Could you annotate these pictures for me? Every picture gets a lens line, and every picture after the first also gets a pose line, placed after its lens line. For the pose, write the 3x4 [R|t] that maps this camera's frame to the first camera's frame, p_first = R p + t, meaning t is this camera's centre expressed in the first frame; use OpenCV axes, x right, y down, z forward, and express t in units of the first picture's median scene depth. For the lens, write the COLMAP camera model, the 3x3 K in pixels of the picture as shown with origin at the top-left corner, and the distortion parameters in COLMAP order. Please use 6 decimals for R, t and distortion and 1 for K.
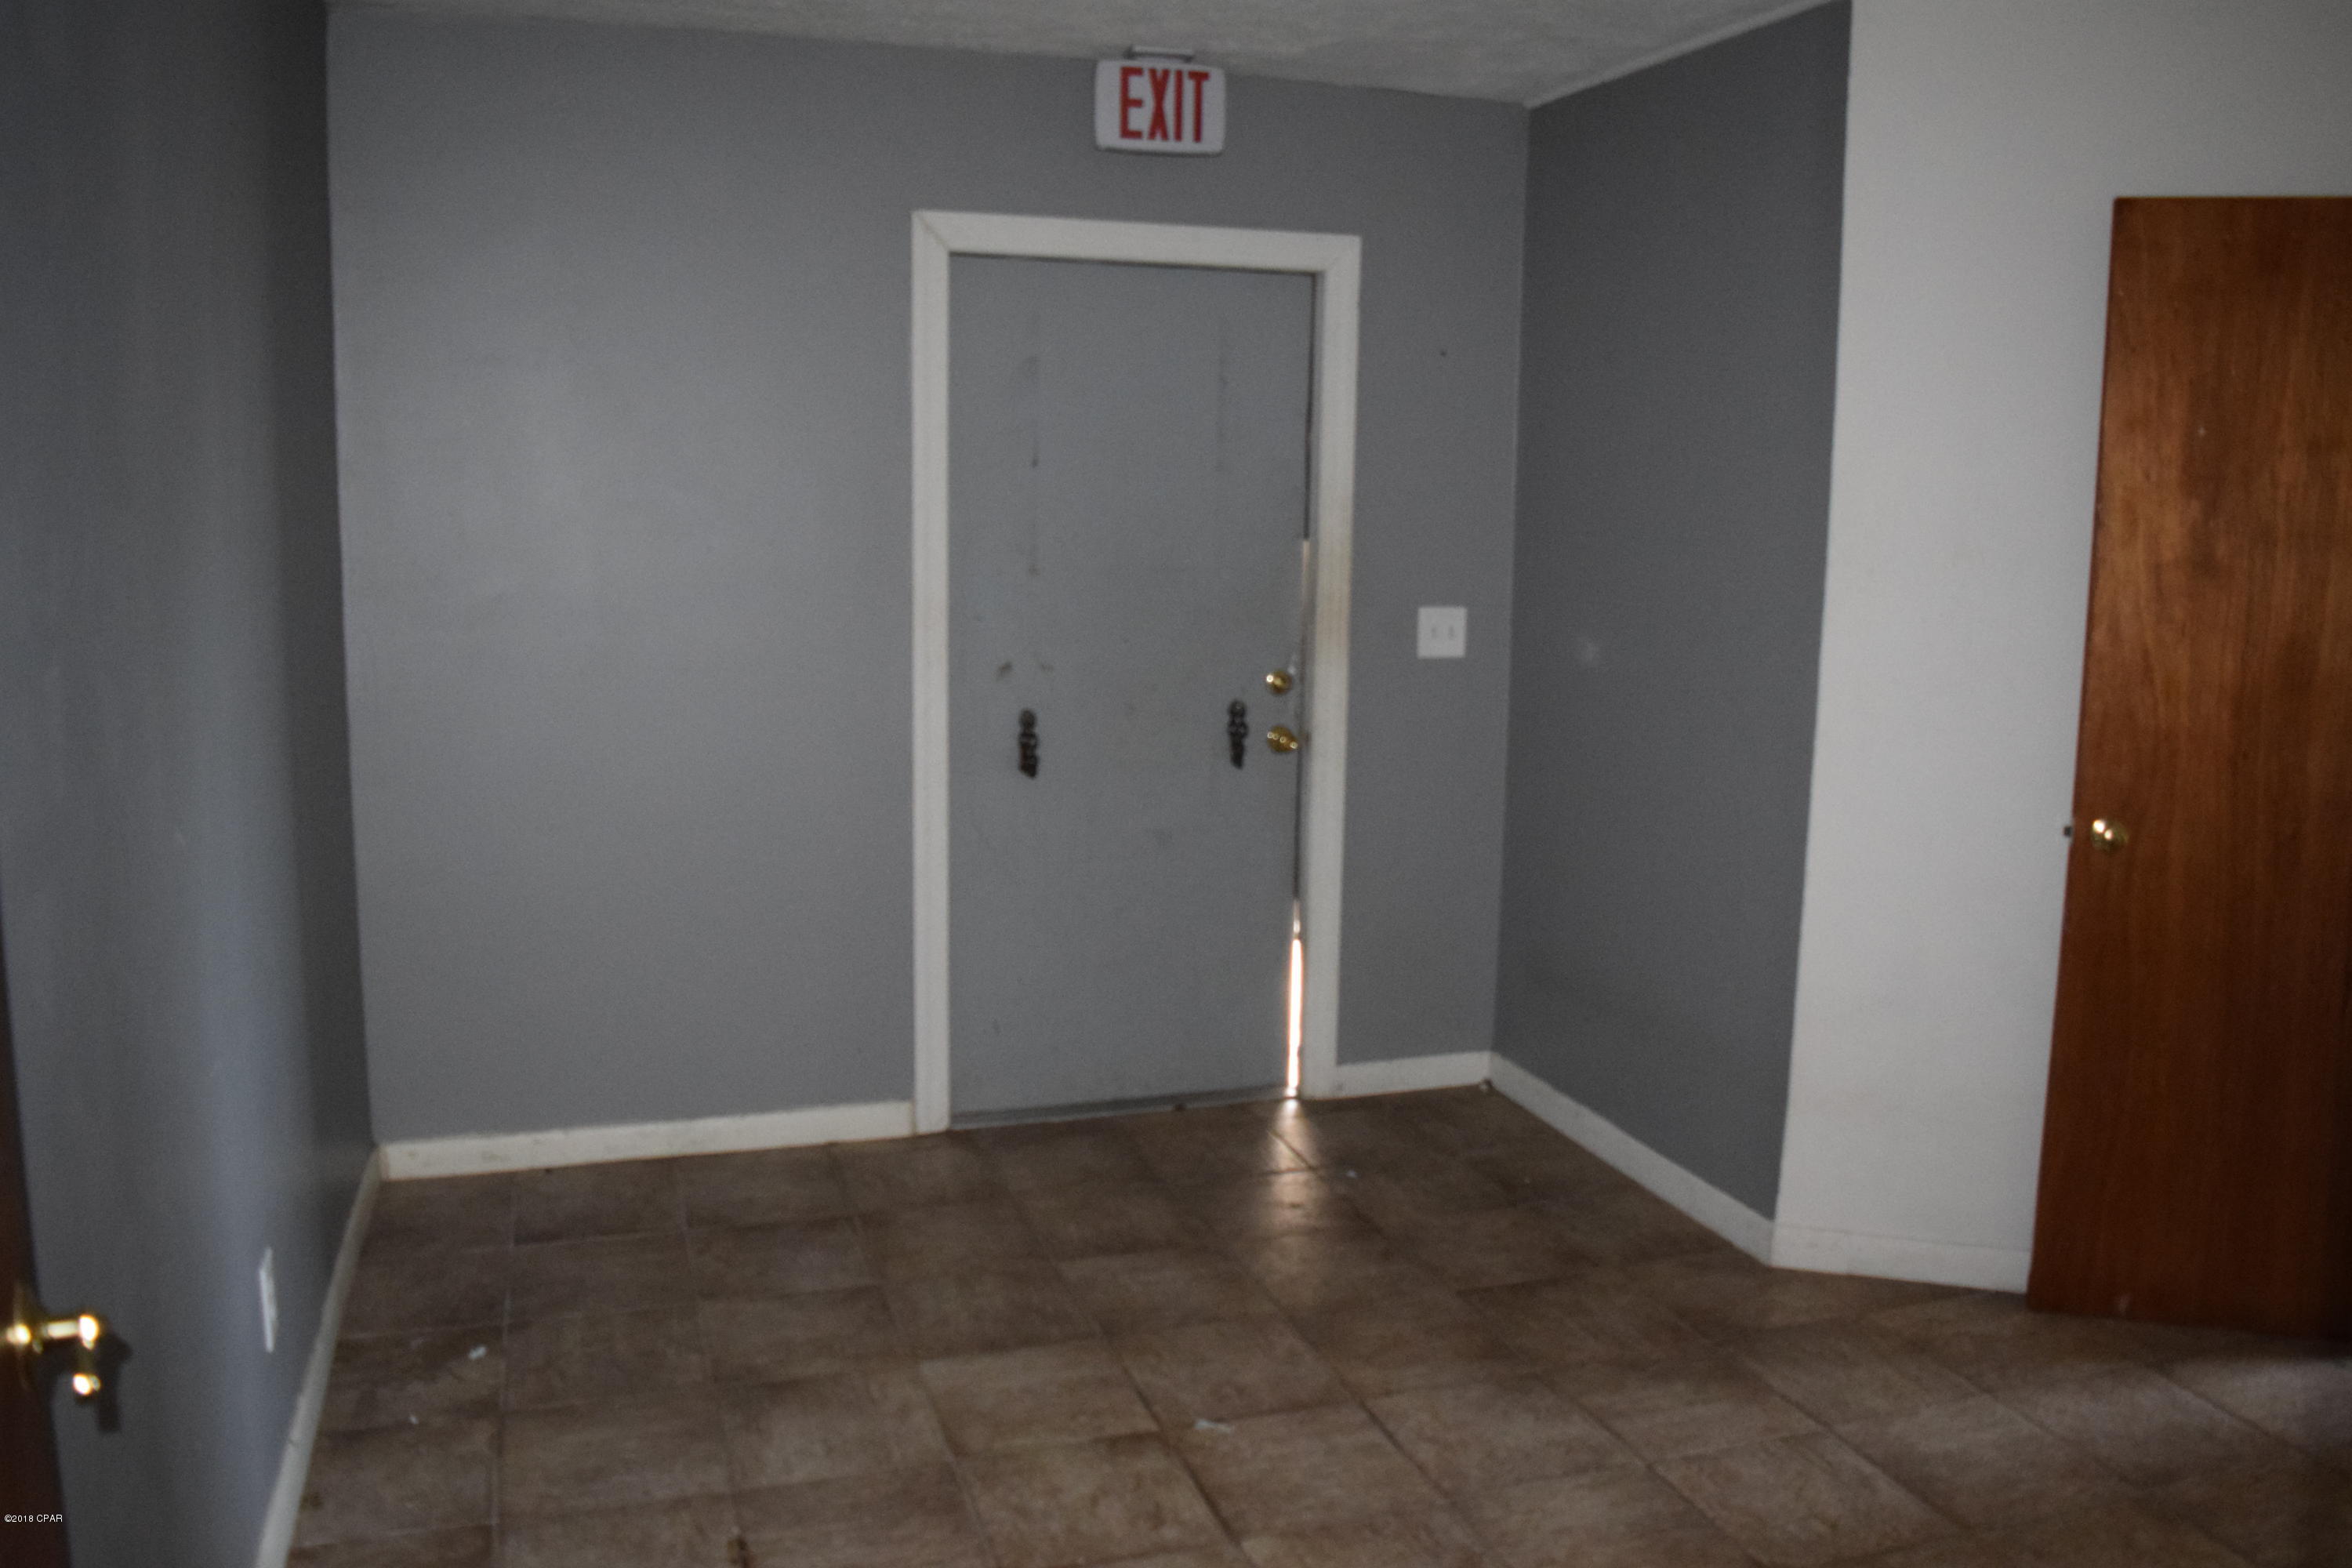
lens RADIAL K [[1847.0, 0, 1188.1], [0, 1847.0, 777.7], [0, 0, 1]] dist [-0.100978, 0.029633]
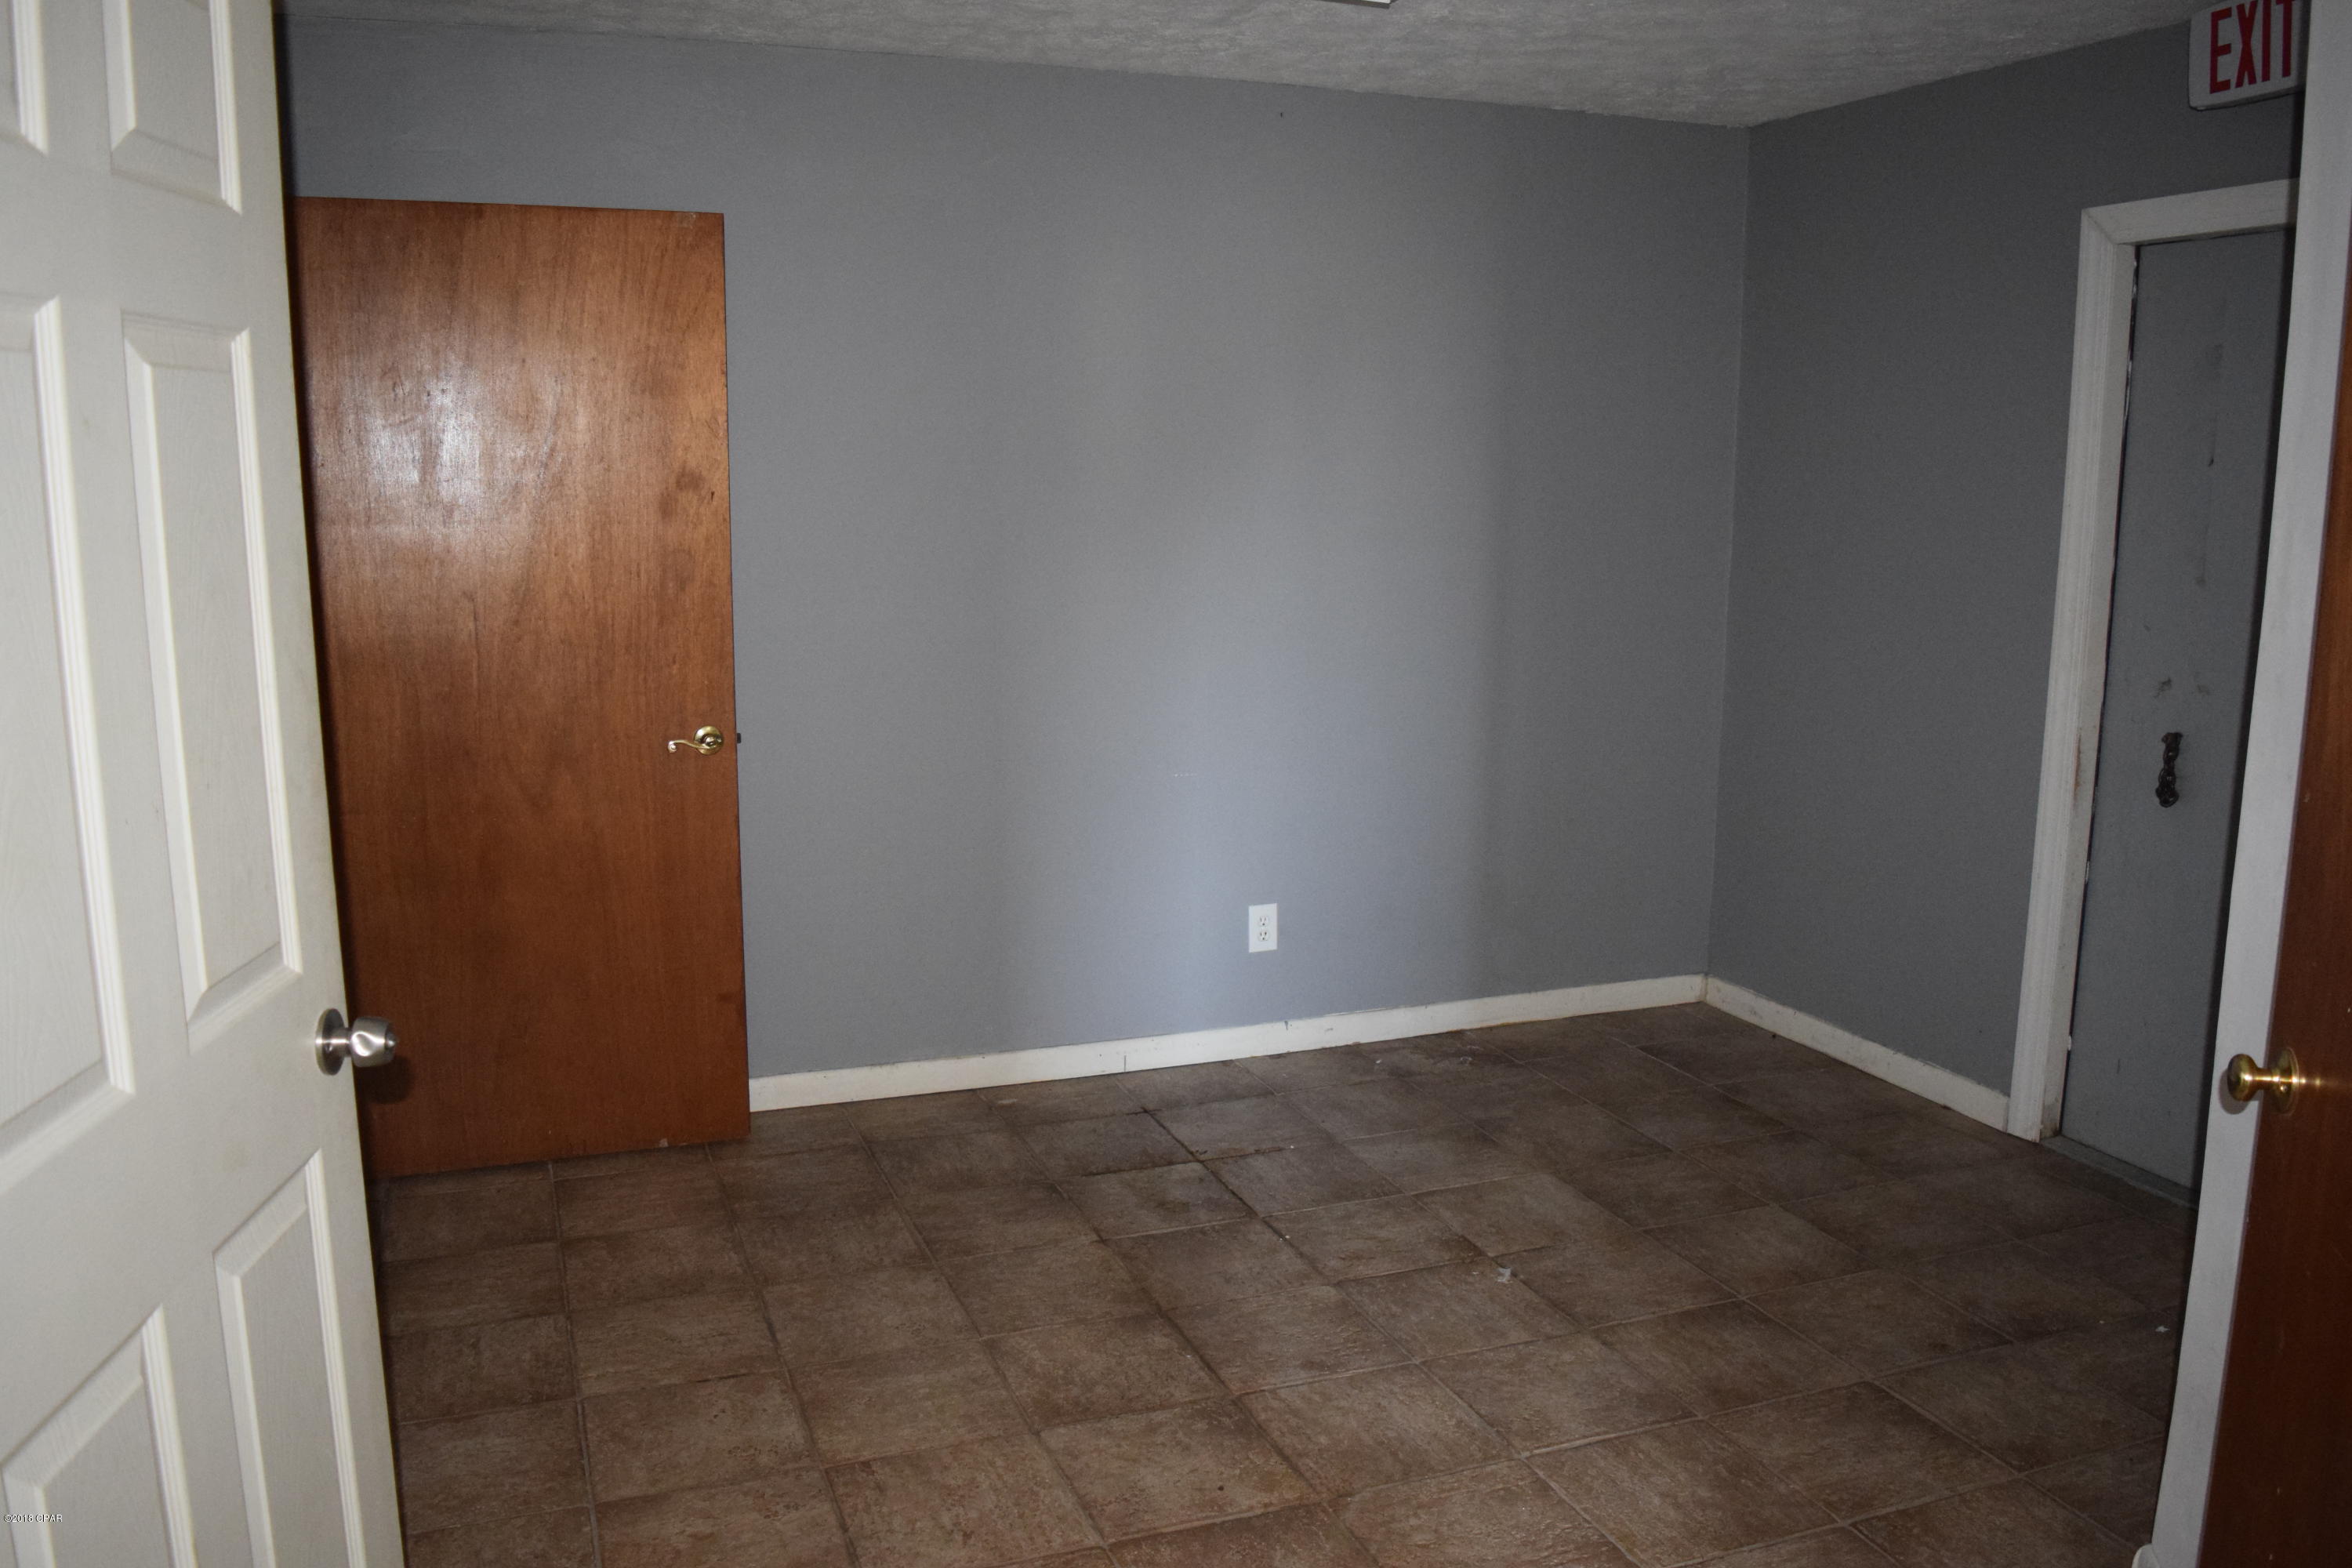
lens RADIAL K [[1847.0, 0, 1188.1], [0, 1847.0, 777.7], [0, 0, 1]] dist [-0.100978, 0.029633]
pose [[0.045964, 0.150506, -0.987540, 0.886641], [-0.156548, 0.977455, 0.141683, -0.073867], [0.986600, 0.148085, 0.068489, 0.528736]]
